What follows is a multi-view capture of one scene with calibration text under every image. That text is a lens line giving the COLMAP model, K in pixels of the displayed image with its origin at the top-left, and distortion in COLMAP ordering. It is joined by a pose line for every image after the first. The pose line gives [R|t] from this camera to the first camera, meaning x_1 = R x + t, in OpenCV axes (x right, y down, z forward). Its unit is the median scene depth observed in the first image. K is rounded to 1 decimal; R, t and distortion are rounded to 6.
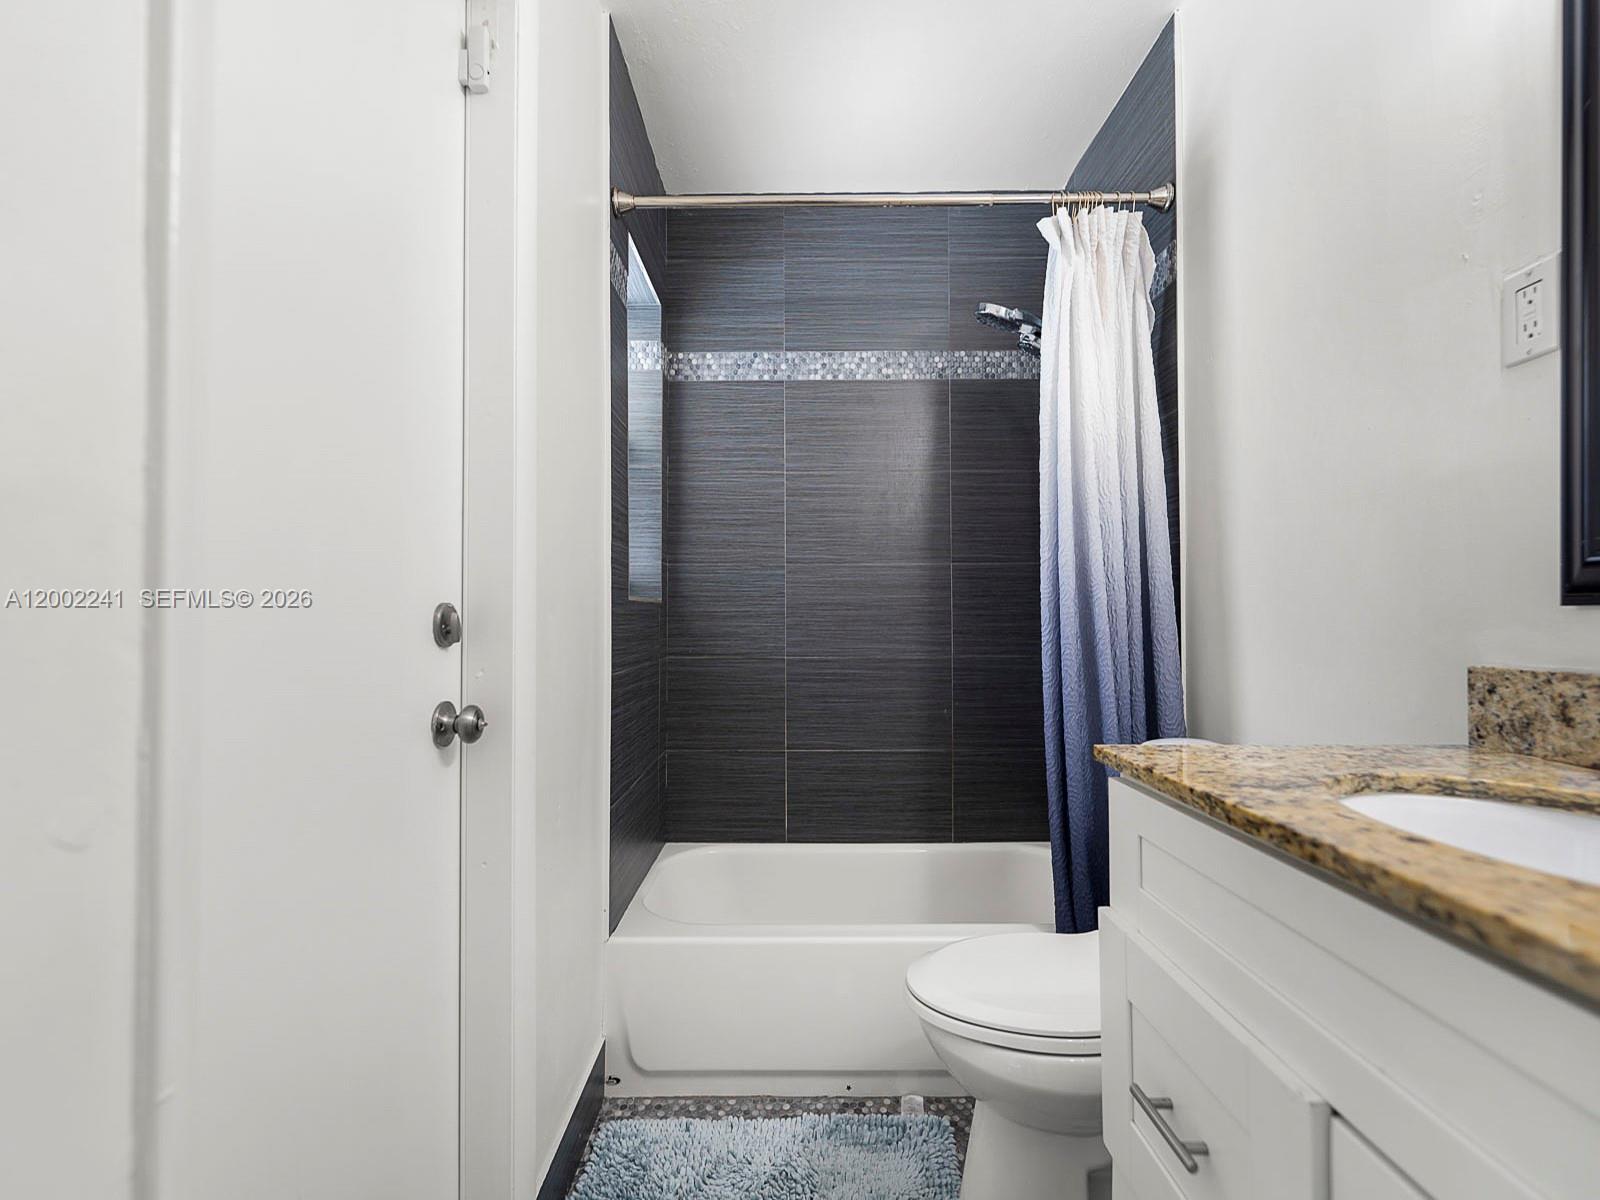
lens RADIAL K [[663.4, 0, 800.8], [0, 663.4, 586.9], [0, 0, 1]] dist [-0.000808, -0.001034]
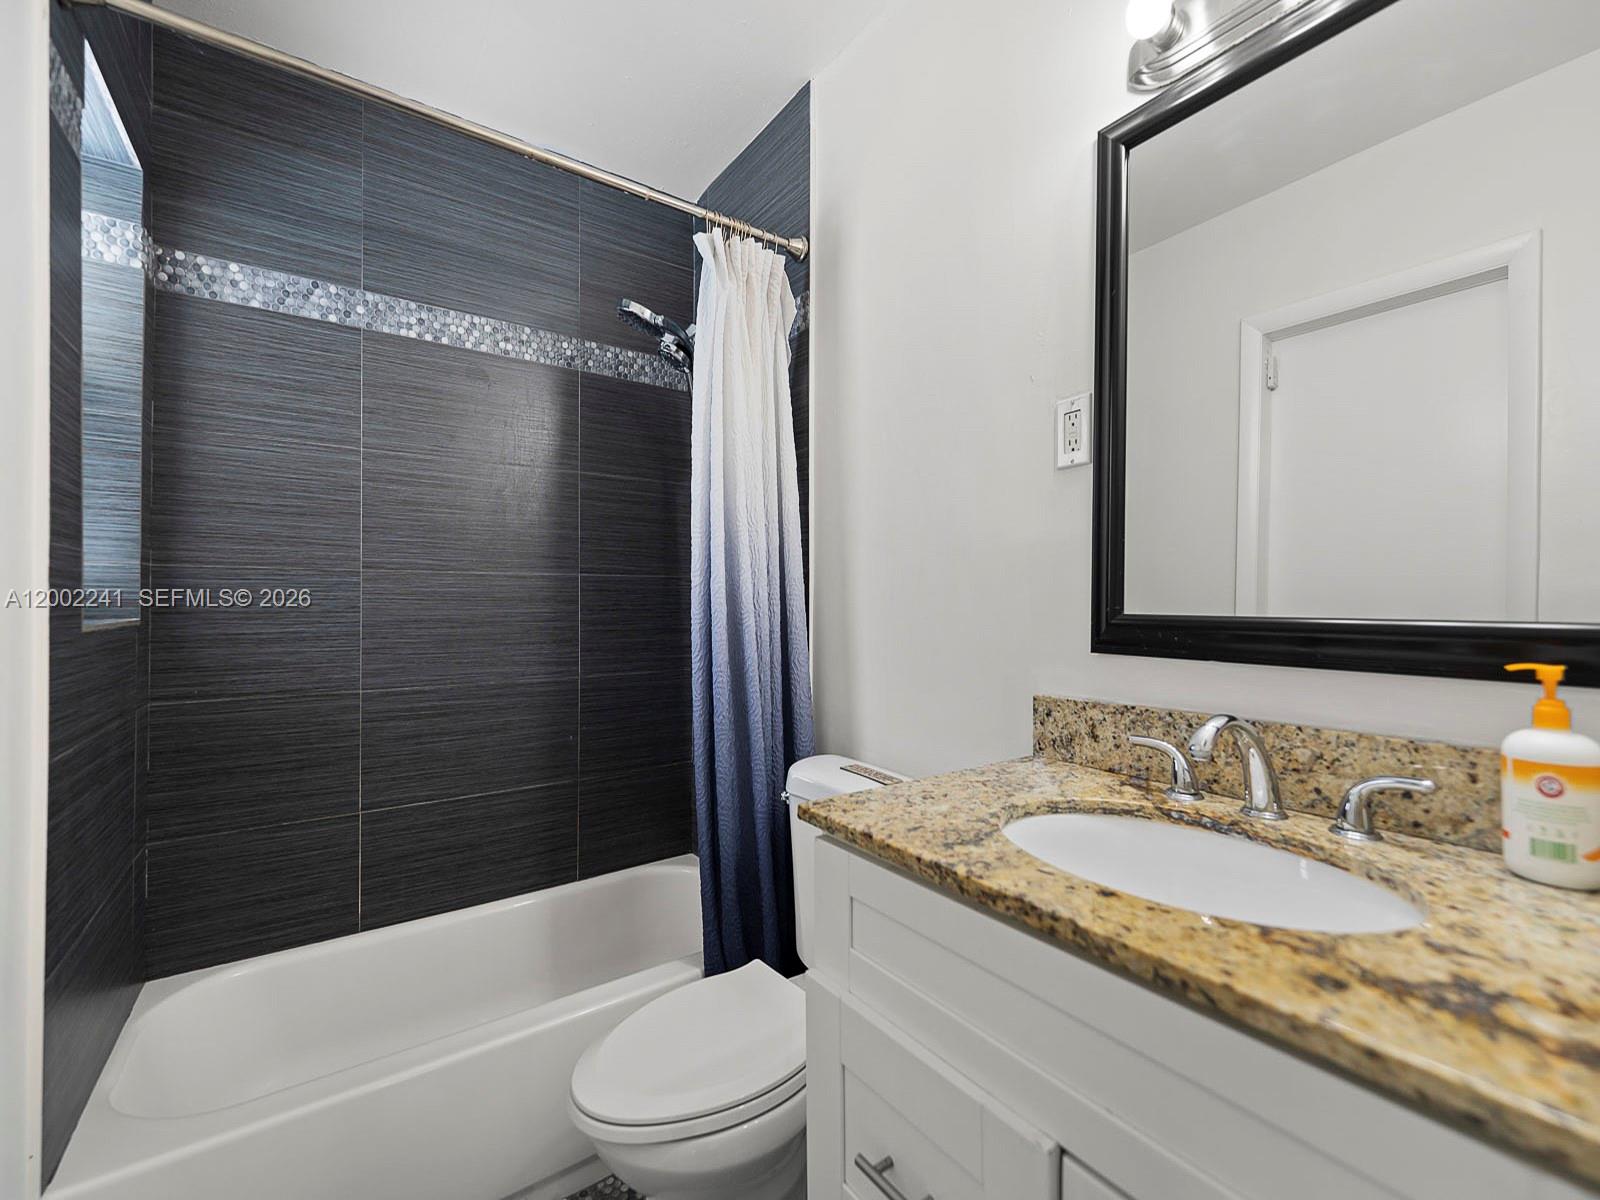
lens RADIAL K [[663.4, 0, 800.8], [0, 663.4, 586.9], [0, 0, 1]] dist [-0.000808, -0.001034]
pose [[0.816918, 0.015274, 0.576551, -0.058190], [-0.027700, 0.999535, 0.012770, -0.044113], [-0.576088, -0.026403, 0.816961, 0.089215]]
